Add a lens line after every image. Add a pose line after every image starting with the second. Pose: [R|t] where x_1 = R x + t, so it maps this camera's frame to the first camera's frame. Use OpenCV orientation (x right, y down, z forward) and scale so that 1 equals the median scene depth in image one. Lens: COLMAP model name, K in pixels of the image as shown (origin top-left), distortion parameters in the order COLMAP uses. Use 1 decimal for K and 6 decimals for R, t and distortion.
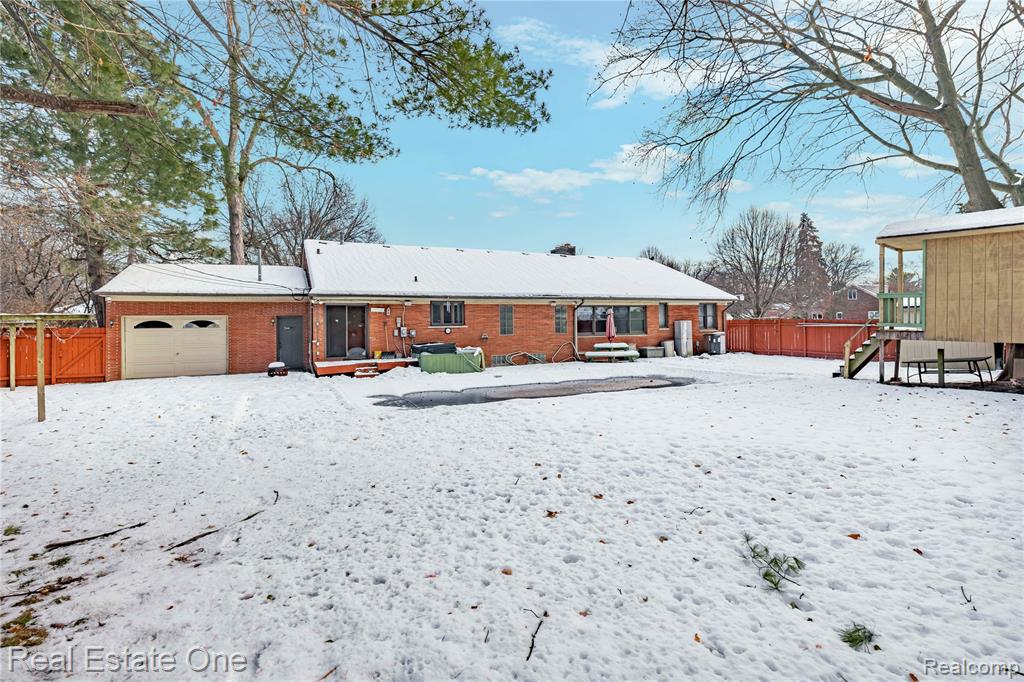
lens RADIAL K [[485.4, 0, 527.0], [0, 485.4, 327.3], [0, 0, 1]] dist [-0.000417, -0.000216]
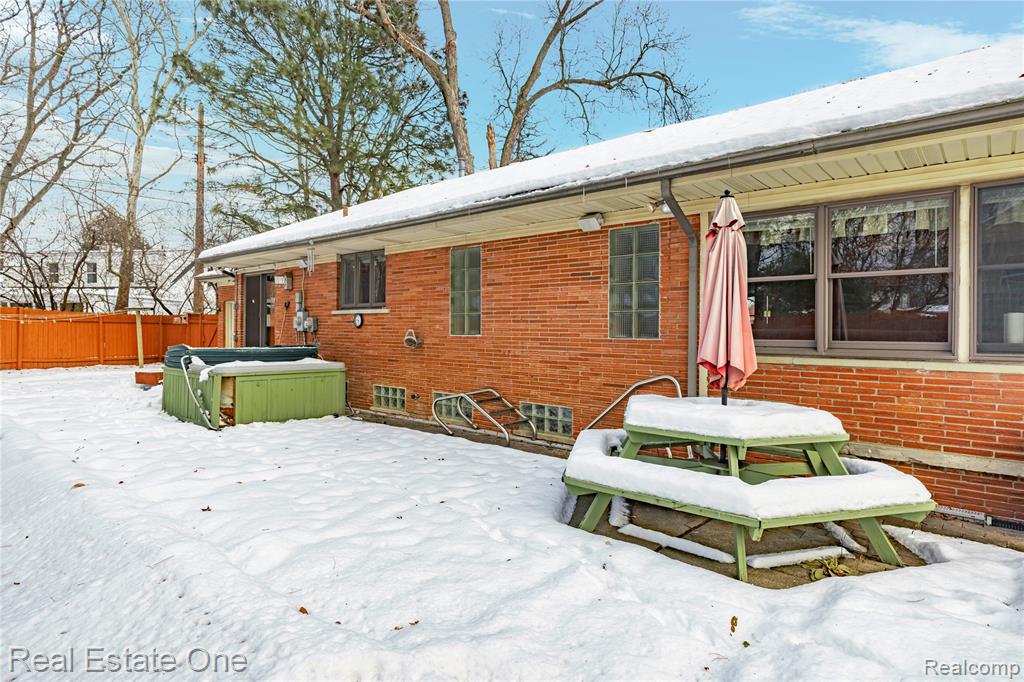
lens RADIAL K [[580.3, 0, 499.6], [0, 580.3, 337.4], [0, 0, 1]] dist [-0.001777, -0.000392]
pose [[0.372218, 0.028856, -0.927697, 0.363863], [-0.020741, 0.999526, 0.022768, 0.007947], [0.927914, 0.010767, 0.372640, 0.935934]]
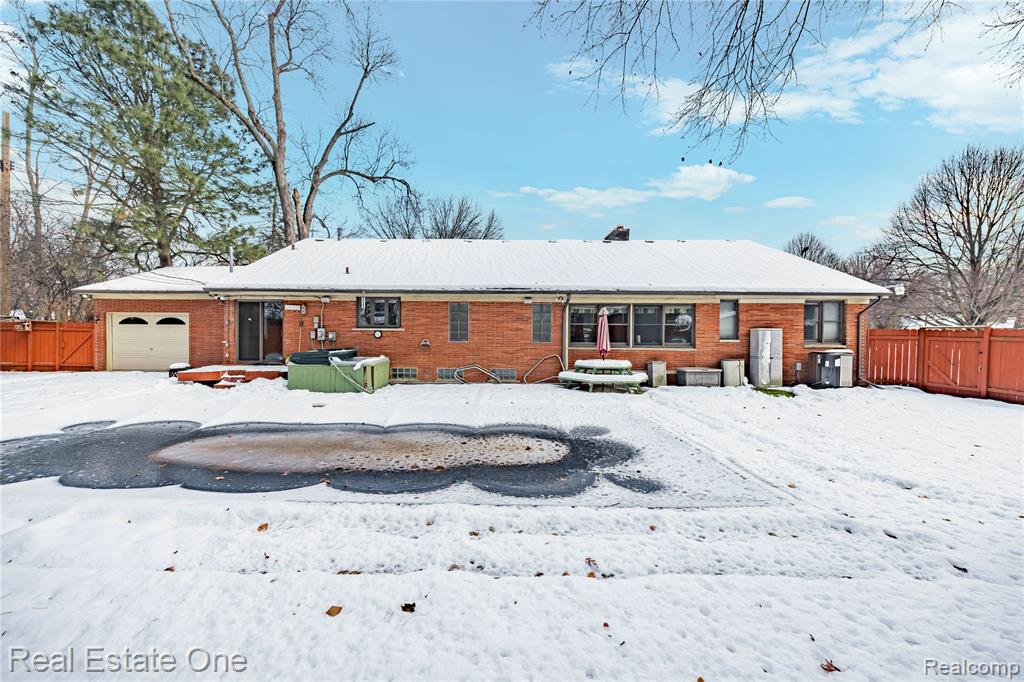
lens RADIAL K [[420.4, 0, 496.9], [0, 420.4, 337.8], [0, 0, 1]] dist [0.000043, -0.000067]
pose [[0.896056, 0.030850, -0.442869, 0.321959], [-0.023829, 0.999487, 0.021410, -0.006459], [0.443302, -0.008632, 0.896331, 0.473682]]
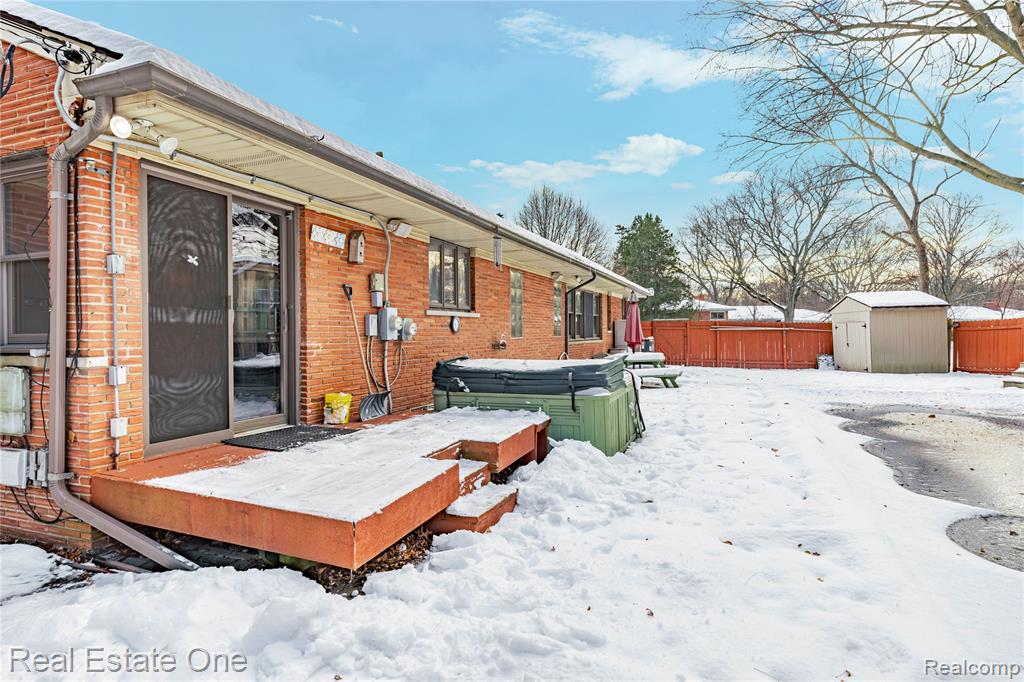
lens RADIAL K [[563.1, 0, 508.0], [0, 563.1, 333.3], [0, 0, 1]] dist [0.000159, -0.000194]
pose [[0.741196, 0.008285, 0.671238, -0.417777], [-0.000535, 0.999931, -0.011752, 0.018880], [-0.671289, 0.008351, 0.741149, 0.673555]]
